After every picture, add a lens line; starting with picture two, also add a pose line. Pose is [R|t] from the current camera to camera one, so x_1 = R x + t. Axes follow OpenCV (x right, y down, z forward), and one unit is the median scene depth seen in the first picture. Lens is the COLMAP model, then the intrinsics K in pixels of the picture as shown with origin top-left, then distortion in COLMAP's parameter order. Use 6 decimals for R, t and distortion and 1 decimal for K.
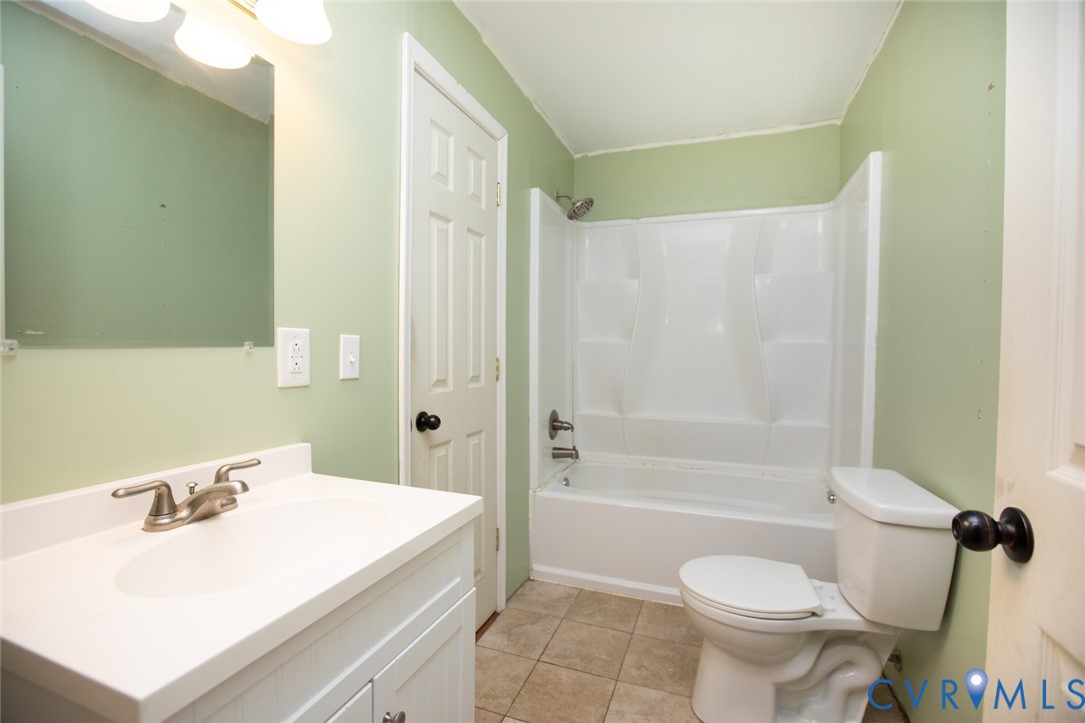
lens RADIAL K [[494.4, 0, 535.6], [0, 494.4, 358.5], [0, 0, 1]] dist [-0.055997, 0.022726]
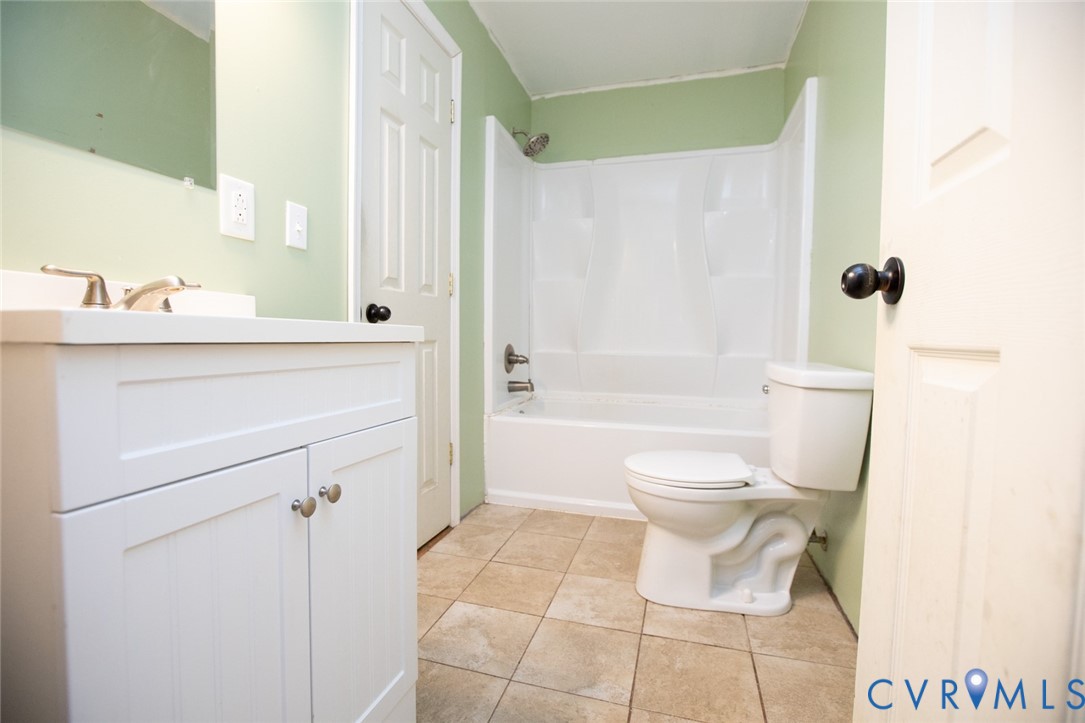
lens RADIAL K [[494.4, 0, 535.6], [0, 494.4, 358.5], [0, 0, 1]] dist [-0.055997, 0.022726]
pose [[0.997464, 0.000521, 0.071167, 0.025816], [-0.002129, 0.999744, 0.022524, 0.161140], [-0.071137, -0.022618, 0.997210, -0.024172]]
